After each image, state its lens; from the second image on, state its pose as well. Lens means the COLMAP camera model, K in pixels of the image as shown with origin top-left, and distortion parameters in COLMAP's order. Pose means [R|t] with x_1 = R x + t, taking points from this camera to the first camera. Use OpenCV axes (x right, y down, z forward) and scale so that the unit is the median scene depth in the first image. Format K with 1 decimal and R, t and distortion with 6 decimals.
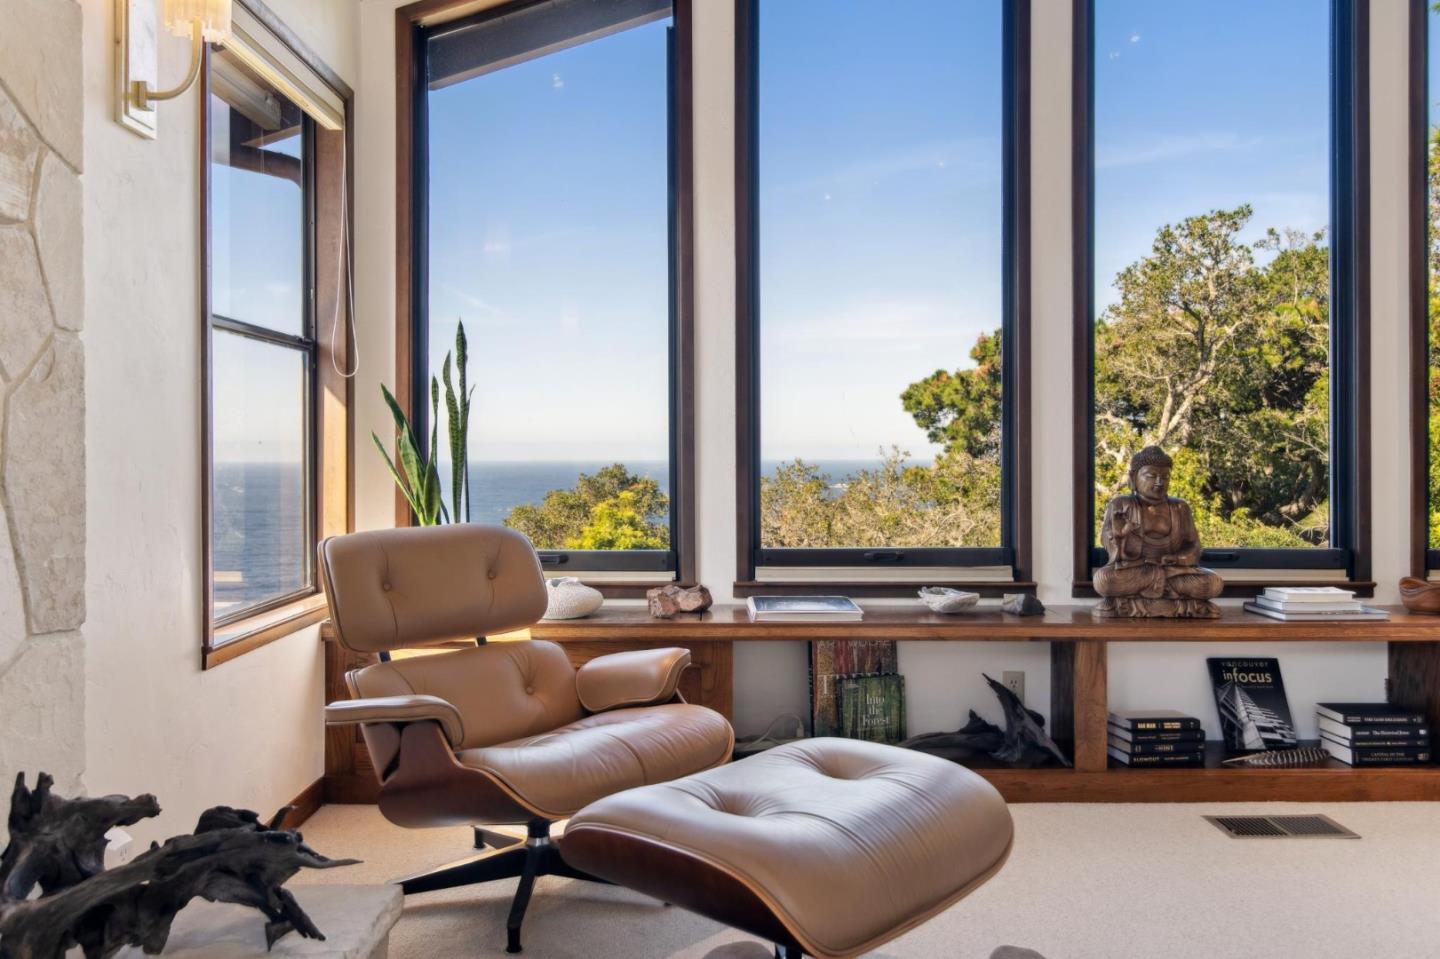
lens RADIAL K [[1075.2, 0, 724.4], [0, 1075.2, 470.5], [0, 0, 1]] dist [0.004733, -0.008498]
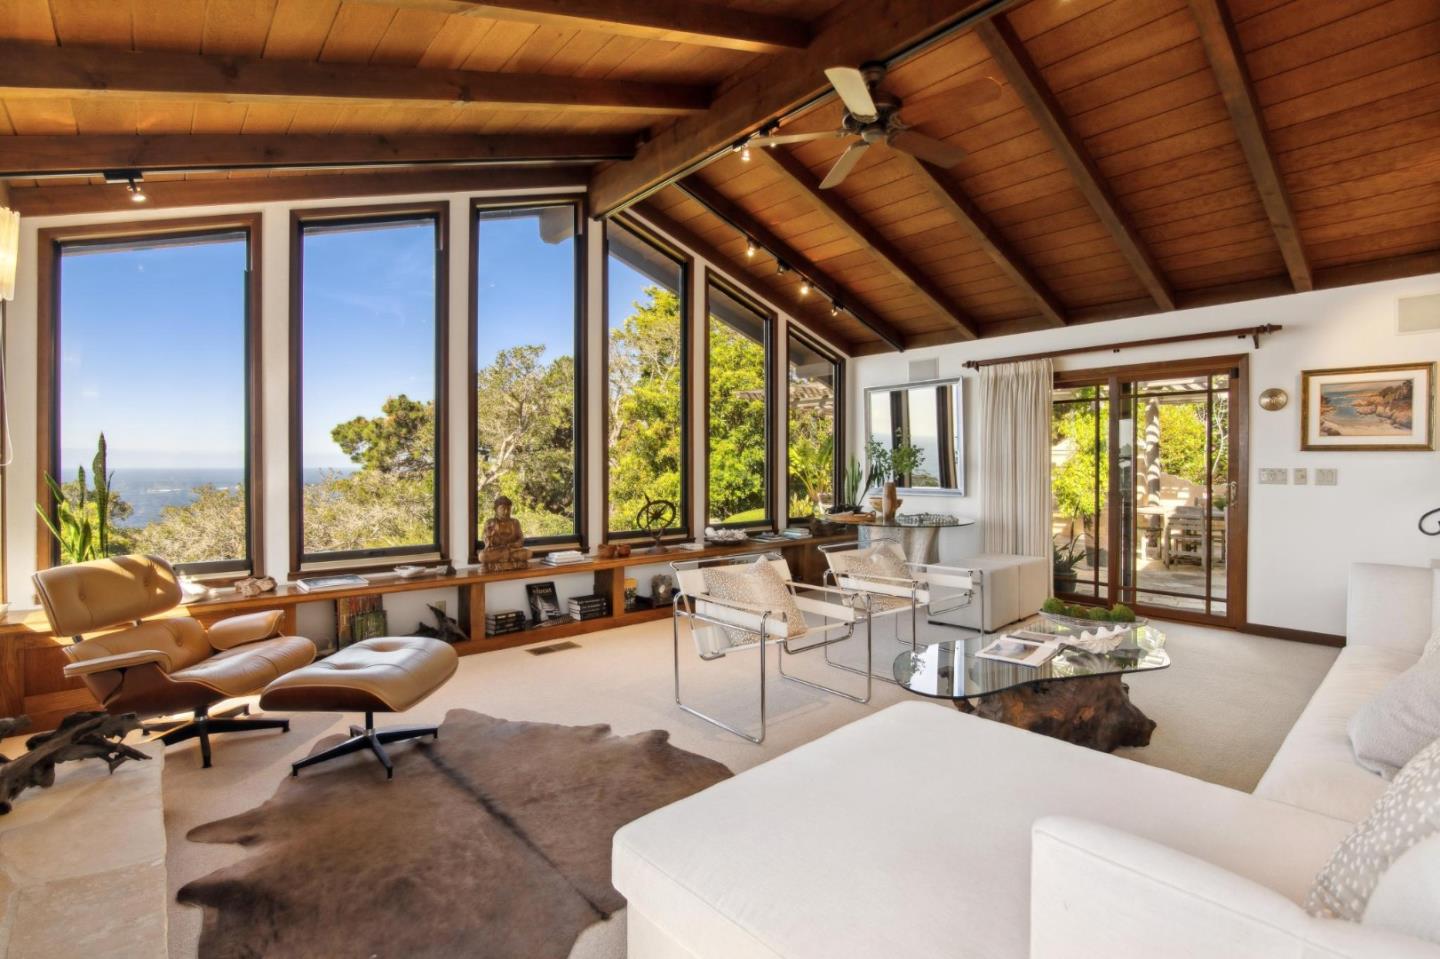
lens RADIAL K [[646.3, 0, 723.3], [0, 646.3, 473.0], [0, 0, 1]] dist [-0.013963, -0.000958]
pose [[0.749729, 0.000426, 0.661745, -0.166145], [0.001675, 0.999995, -0.002541, -0.068184], [-0.661743, 0.003014, 0.749725, -0.354758]]
